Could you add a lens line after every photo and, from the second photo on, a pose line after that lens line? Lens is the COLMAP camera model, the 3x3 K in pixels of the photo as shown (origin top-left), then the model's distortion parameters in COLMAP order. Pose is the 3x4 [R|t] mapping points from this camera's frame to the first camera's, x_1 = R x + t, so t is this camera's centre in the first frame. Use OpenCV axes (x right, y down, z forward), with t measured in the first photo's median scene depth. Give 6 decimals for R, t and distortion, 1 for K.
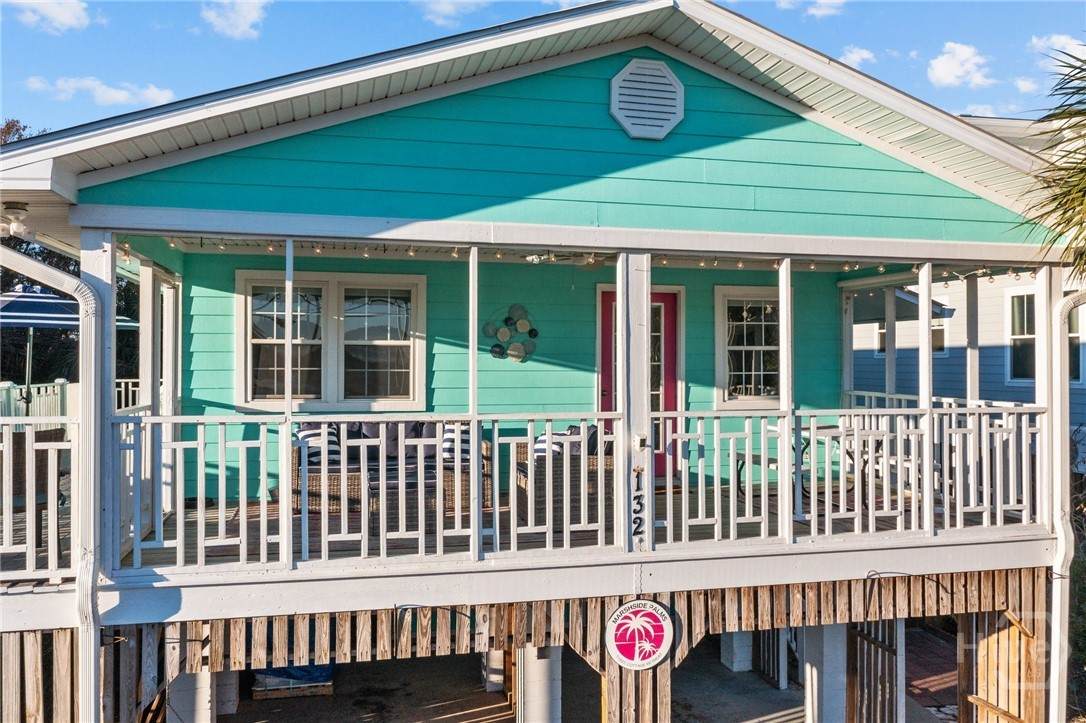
lens RADIAL K [[901.0, 0, 543.0], [0, 901.0, 361.5], [0, 0, 1]] dist [-0.012922, -0.003006]
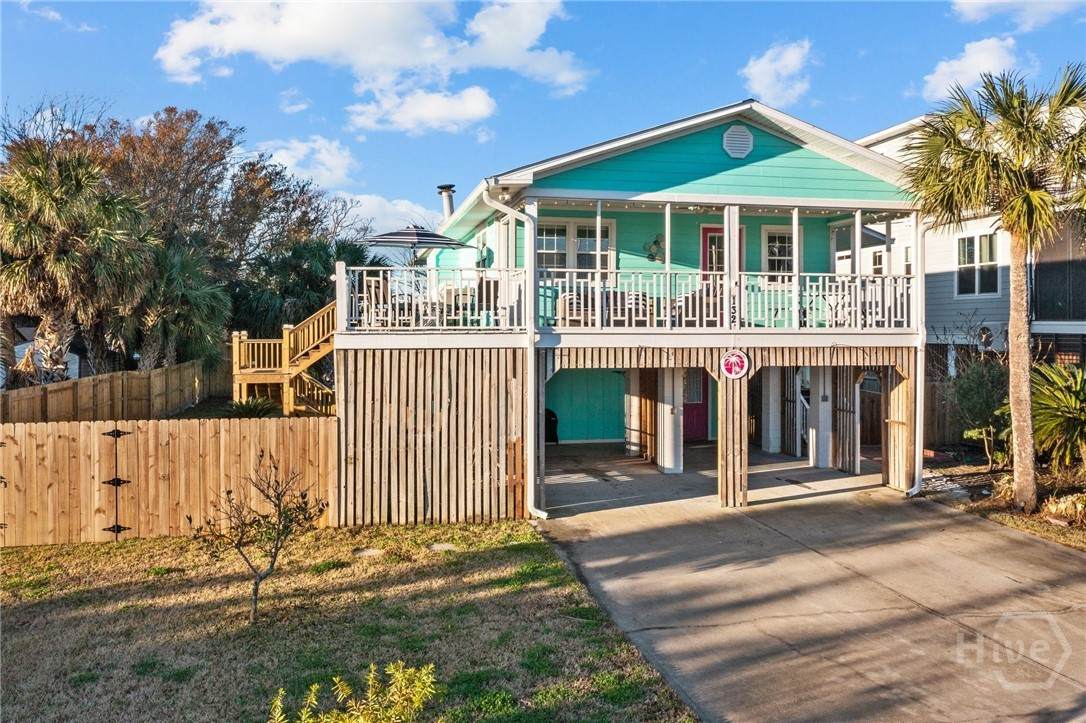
lens RADIAL K [[903.8, 0, 546.7], [0, 903.8, 332.6], [0, 0, 1]] dist [0.000056, -0.000088]
pose [[0.999758, -0.001209, -0.021959, -0.328010], [0.001373, 0.999971, 0.007477, 0.192127], [0.021950, -0.007506, 0.999731, -1.372949]]
